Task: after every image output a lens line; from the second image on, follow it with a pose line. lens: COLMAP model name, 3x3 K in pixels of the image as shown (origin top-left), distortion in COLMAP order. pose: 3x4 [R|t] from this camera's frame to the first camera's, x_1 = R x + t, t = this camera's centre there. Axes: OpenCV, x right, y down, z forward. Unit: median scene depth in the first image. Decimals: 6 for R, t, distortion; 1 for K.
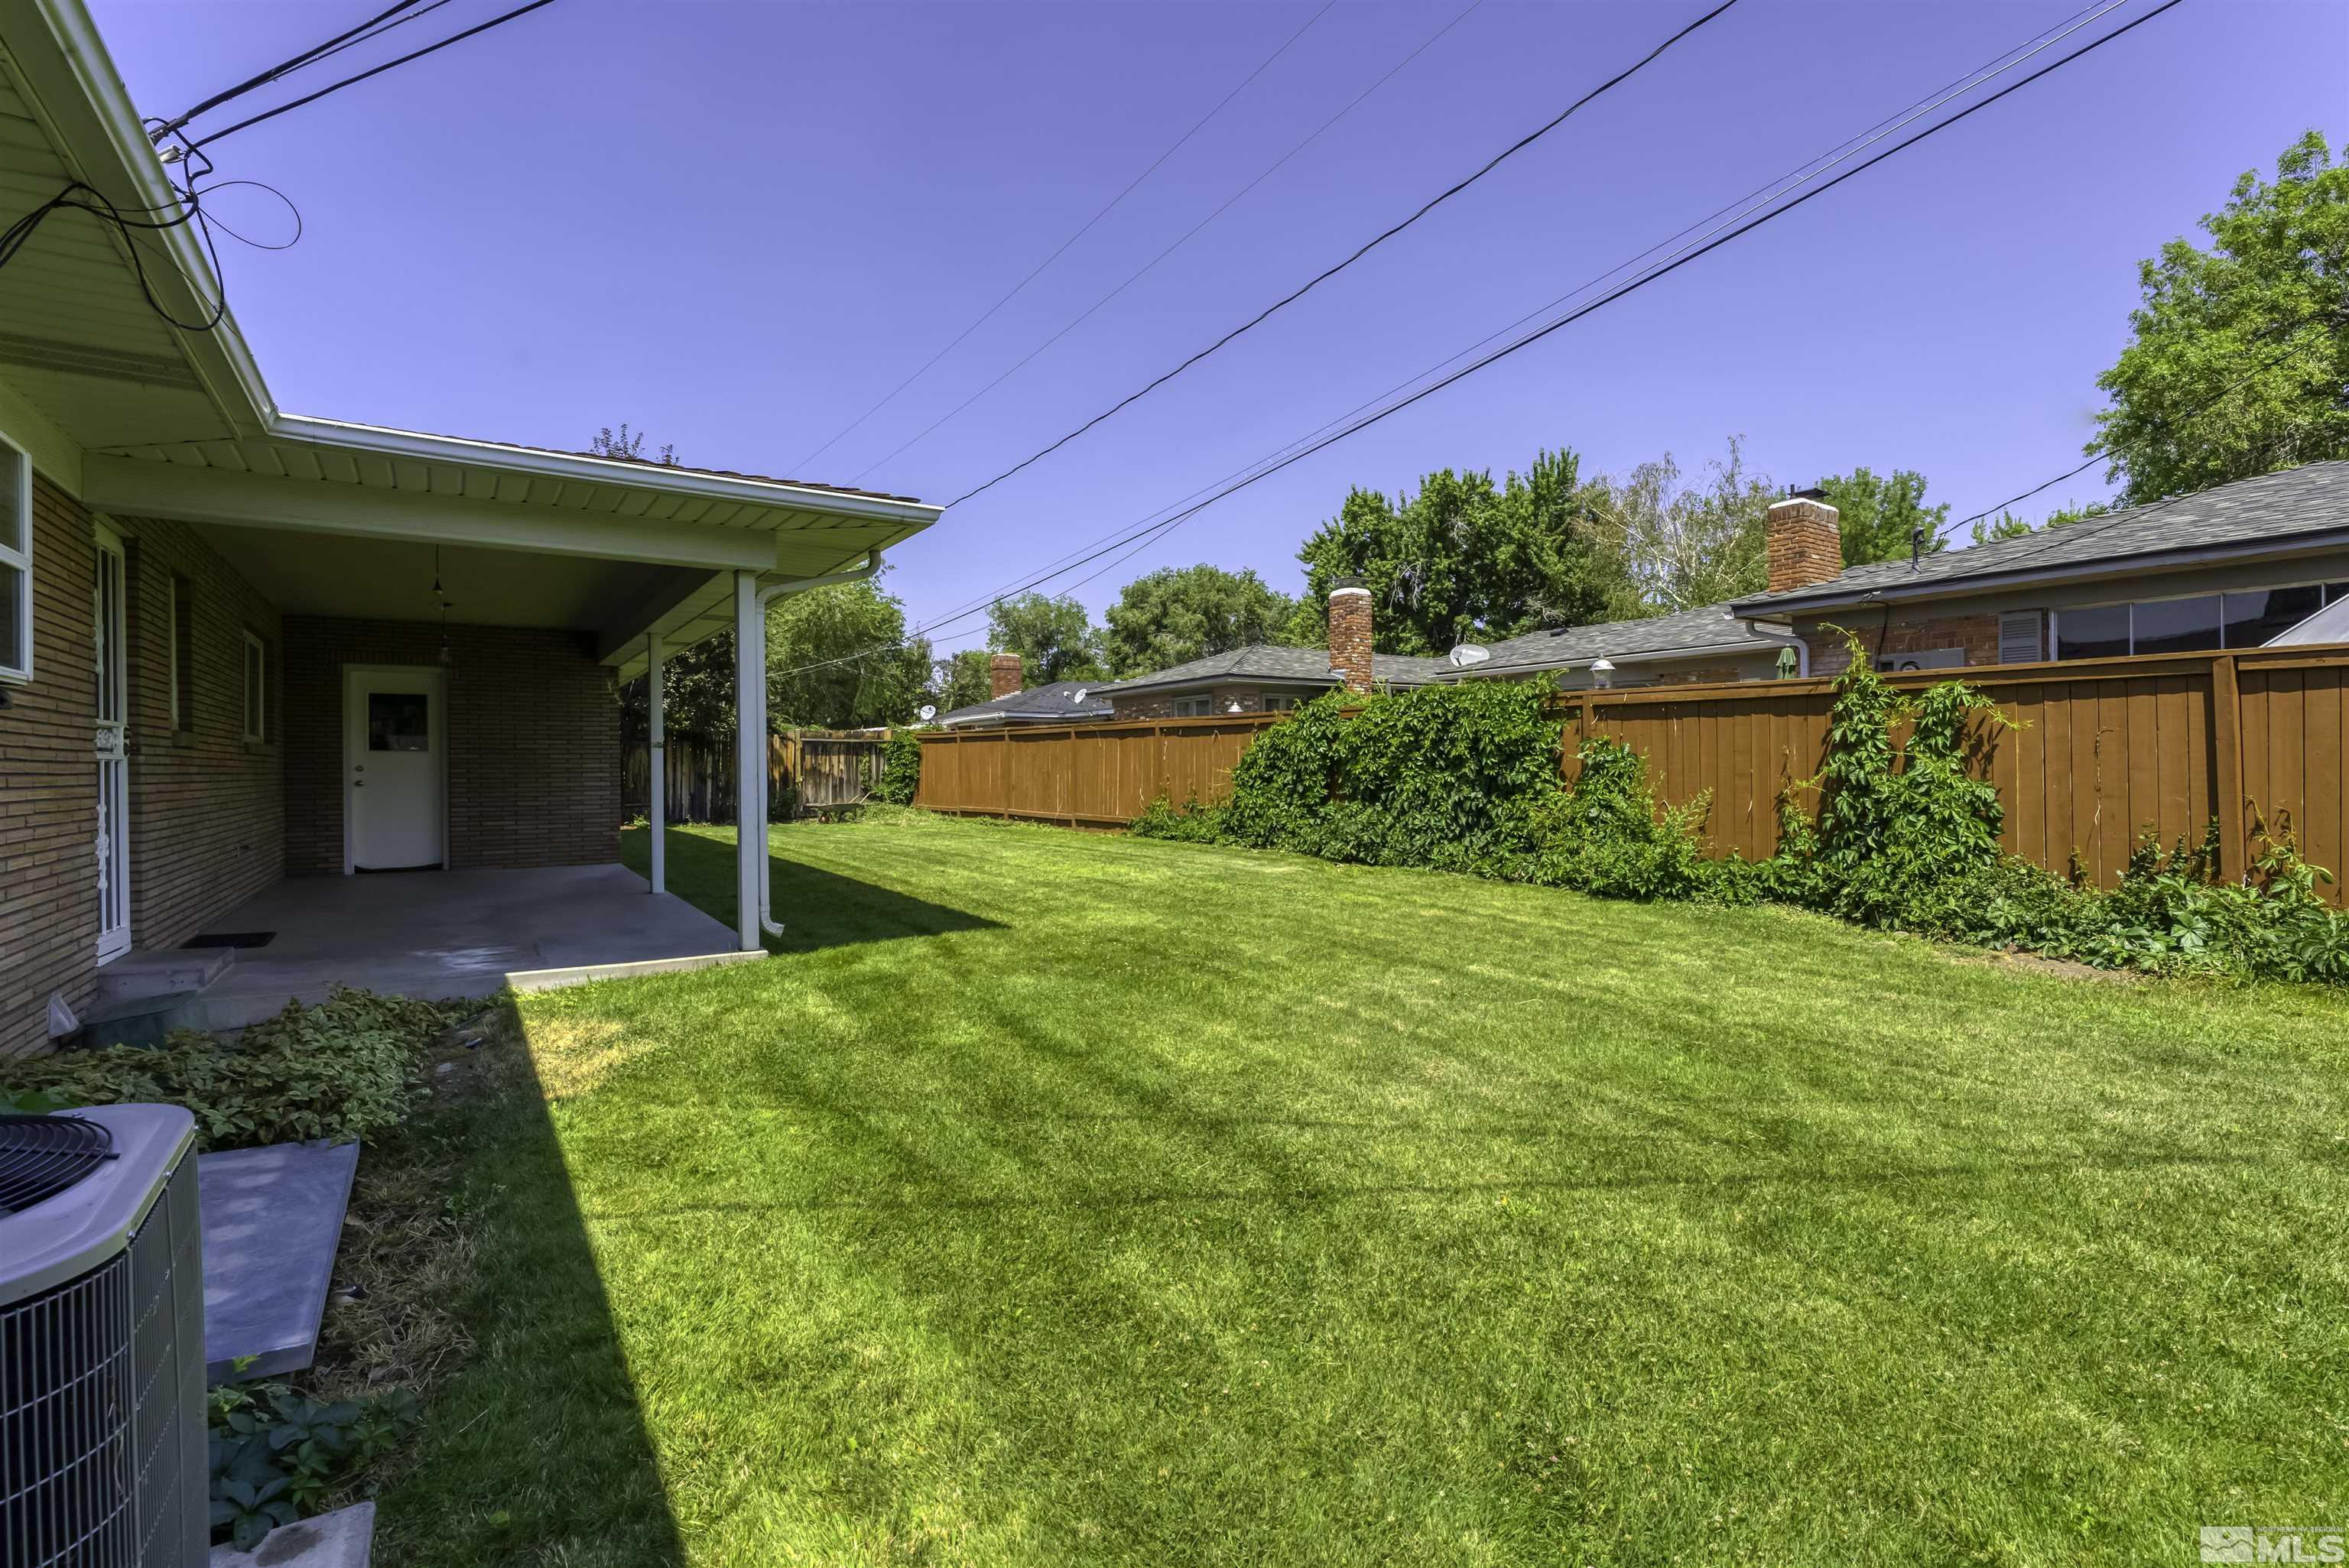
lens RADIAL K [[1097.2, 0, 1230.5], [0, 1097.2, 769.3], [0, 0, 1]] dist [-0.002019, -0.000730]
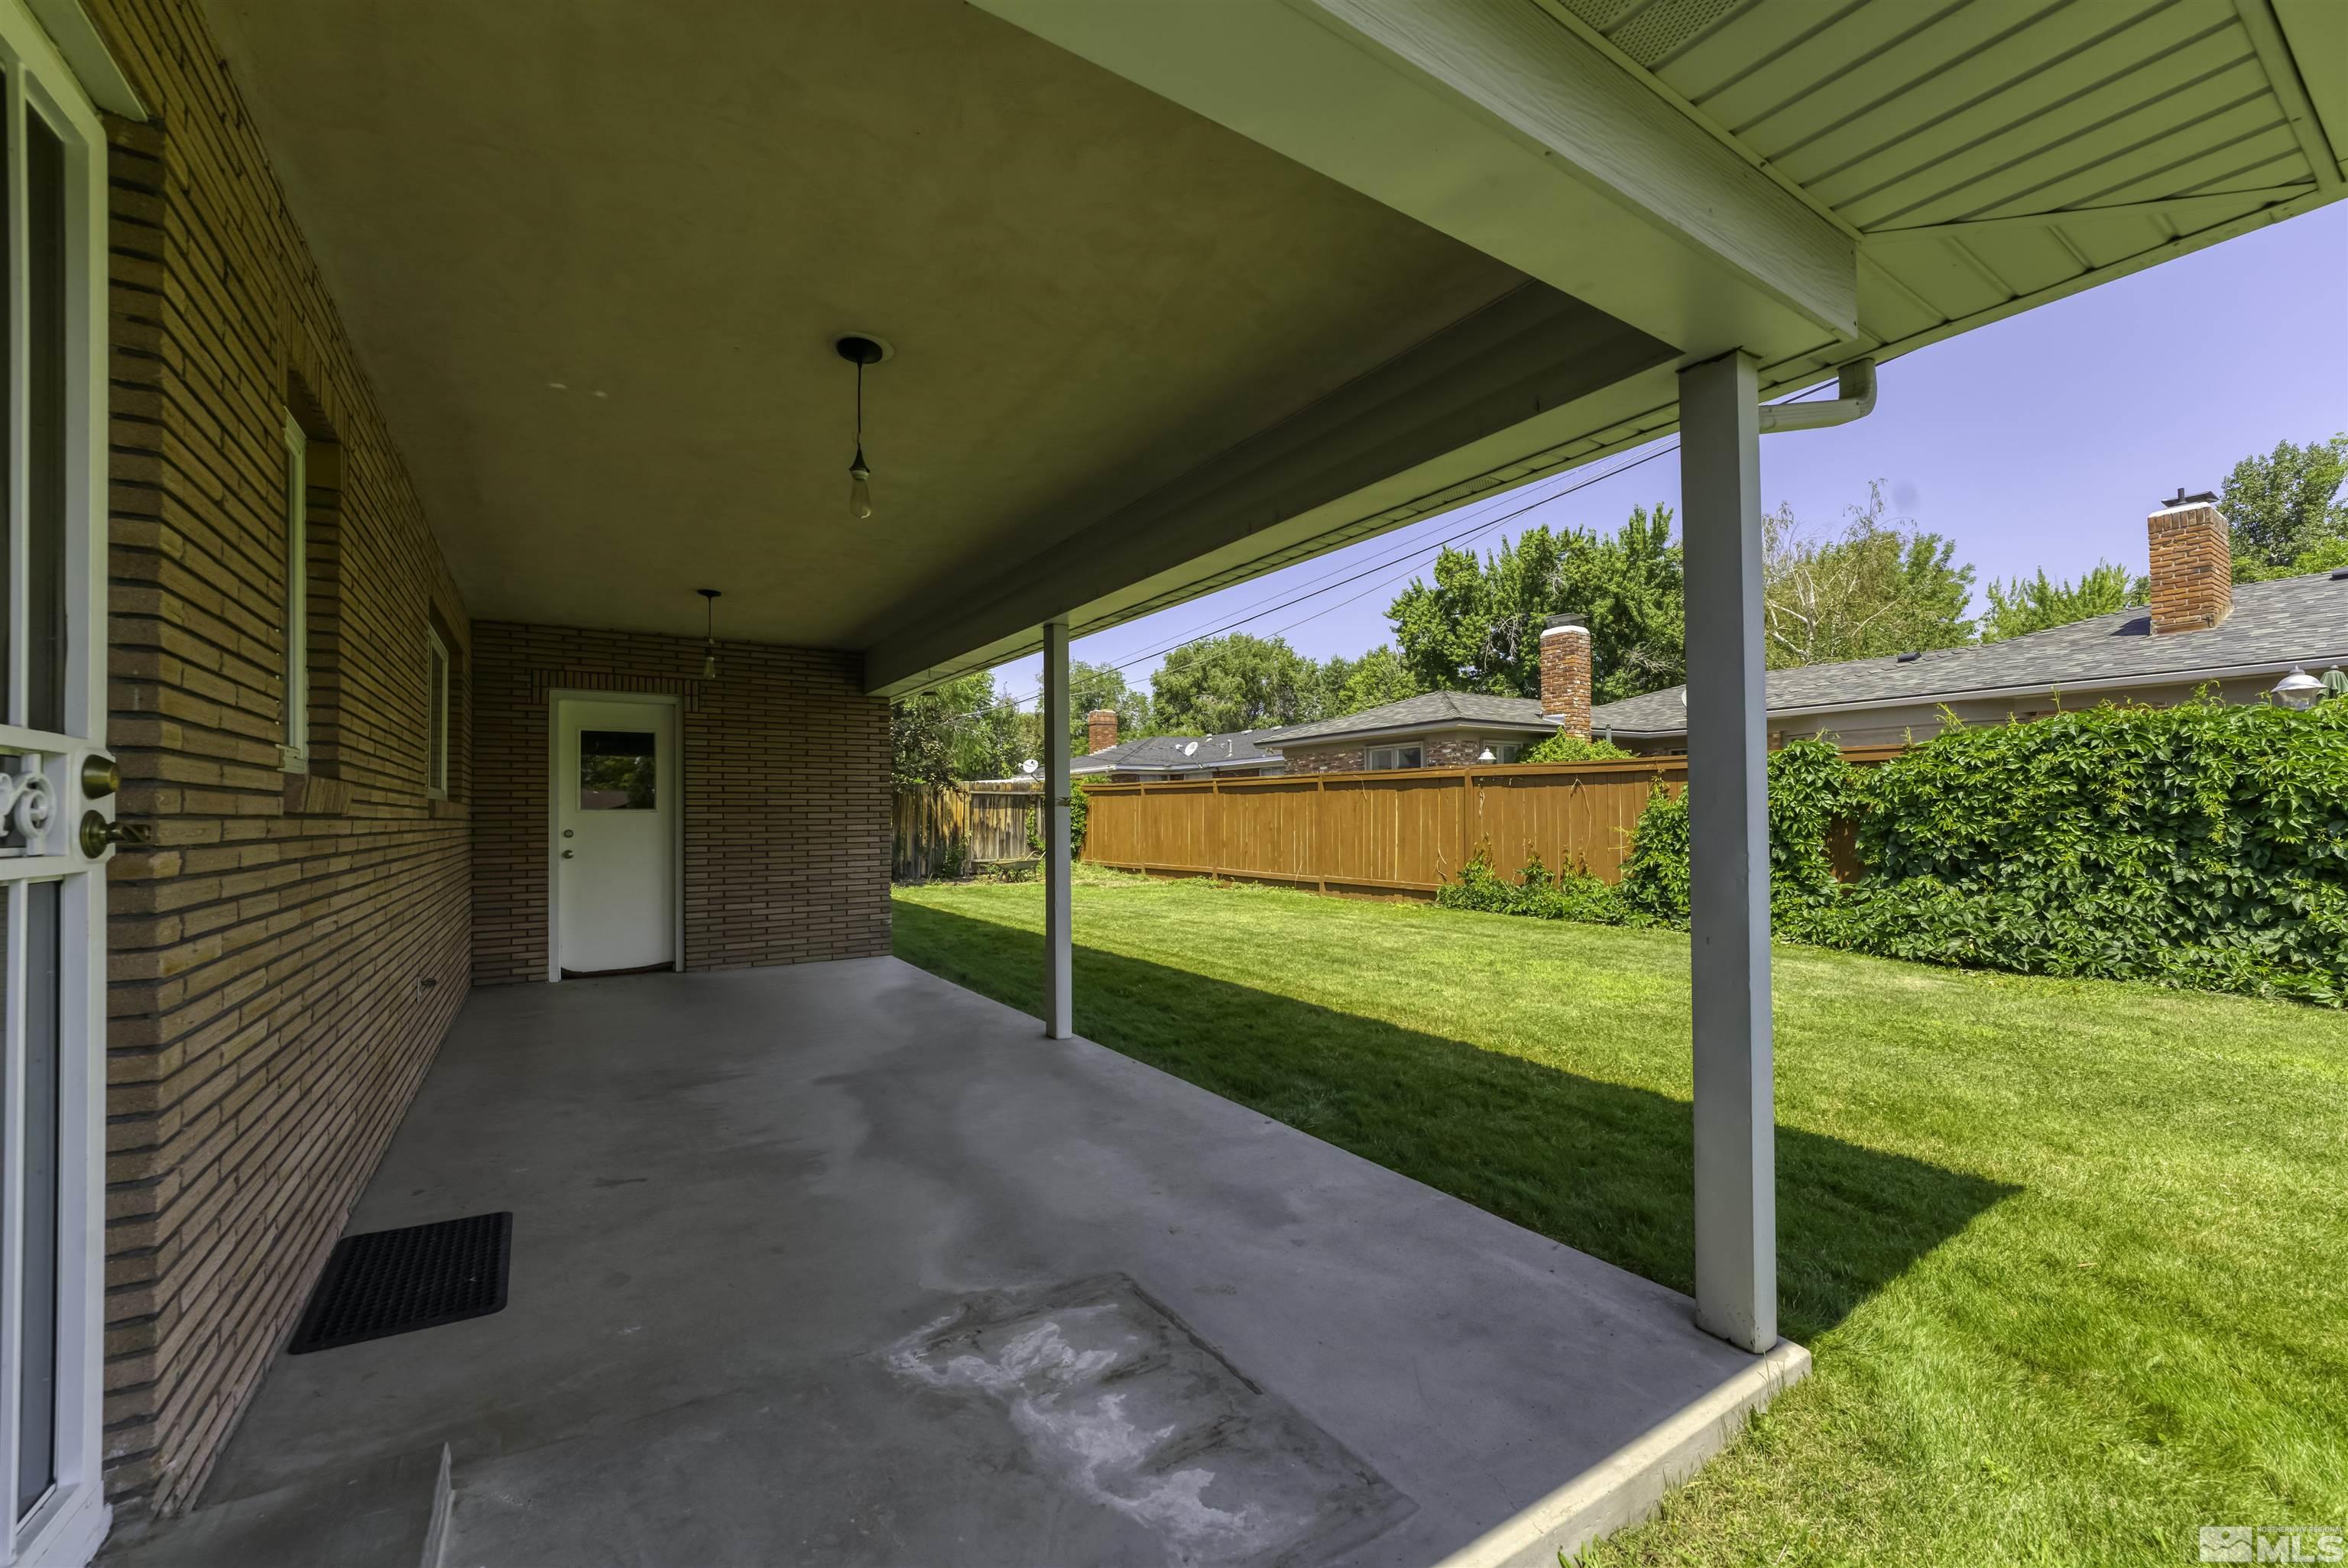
lens RADIAL K [[934.6, 0, 1175.1], [0, 934.6, 799.9], [0, 0, 1]] dist [-0.000386, -0.000133]
pose [[0.999378, -0.002754, -0.035150, -0.192074], [0.002132, 0.999840, -0.017739, -0.005891], [0.035193, 0.017653, 0.999225, 0.204242]]
